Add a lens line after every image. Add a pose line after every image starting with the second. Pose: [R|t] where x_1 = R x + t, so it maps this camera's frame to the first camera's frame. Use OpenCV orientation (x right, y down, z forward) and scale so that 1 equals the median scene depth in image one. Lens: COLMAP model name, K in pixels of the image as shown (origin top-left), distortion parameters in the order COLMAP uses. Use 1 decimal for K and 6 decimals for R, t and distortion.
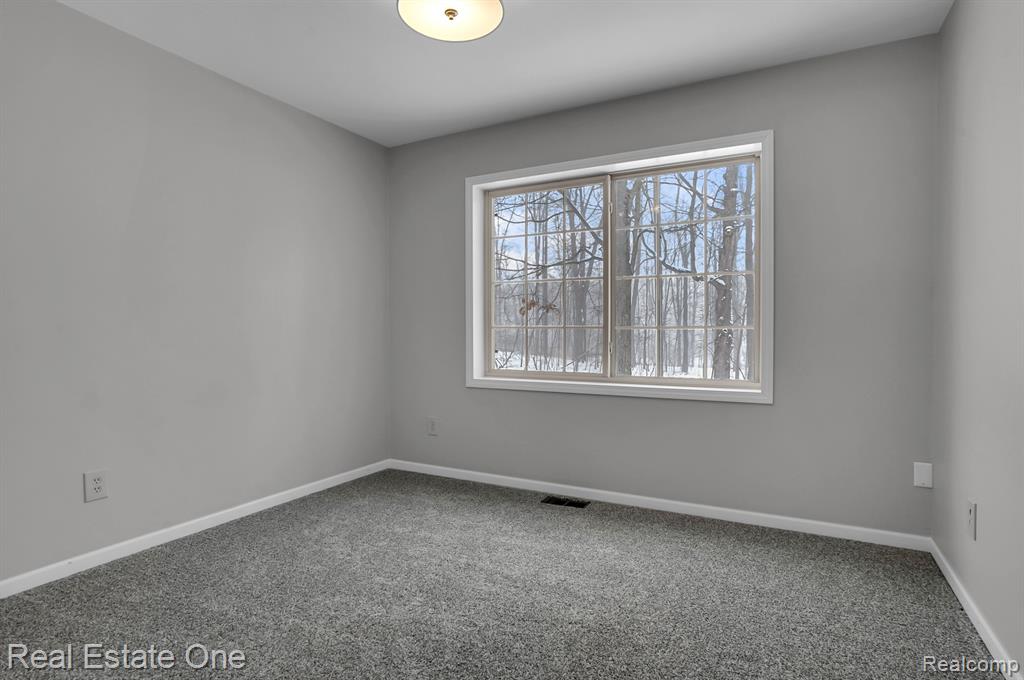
lens RADIAL K [[489.1, 0, 512.0], [0, 489.1, 340.0], [0, 0, 1]] dist [0.000308, 0.000257]
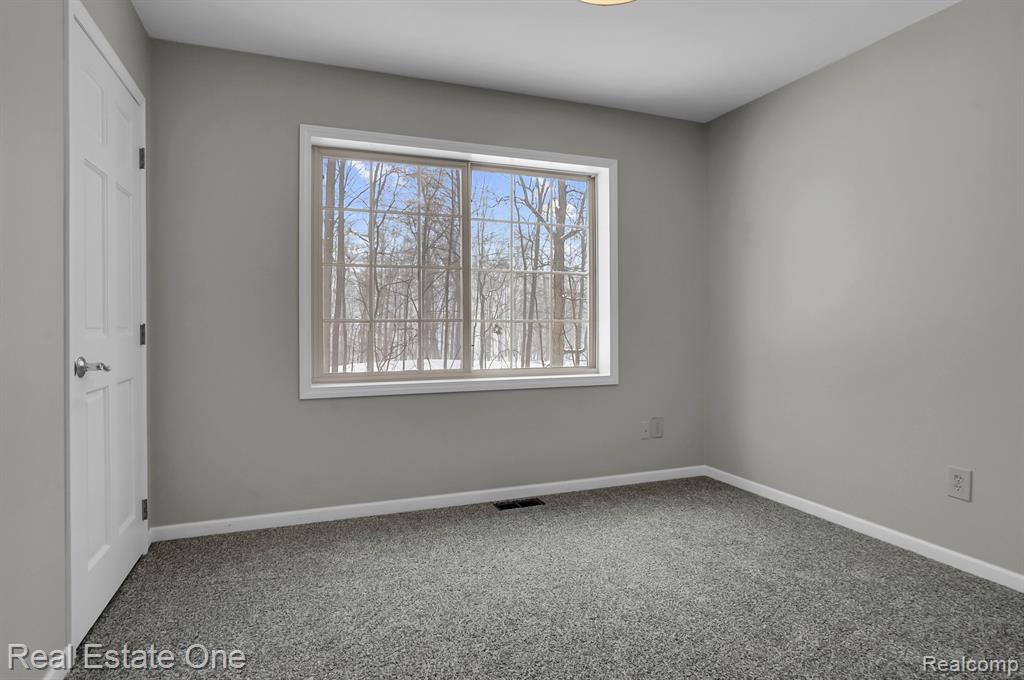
lens RADIAL K [[528.2, 0, 507.6], [0, 528.2, 321.5], [0, 0, 1]] dist [-0.002100, 0.001509]
pose [[0.697080, 0.001492, 0.716991, -0.528060], [0.011996, 0.999834, -0.013744, -0.009570], [-0.716893, 0.018182, 0.696946, 0.238705]]
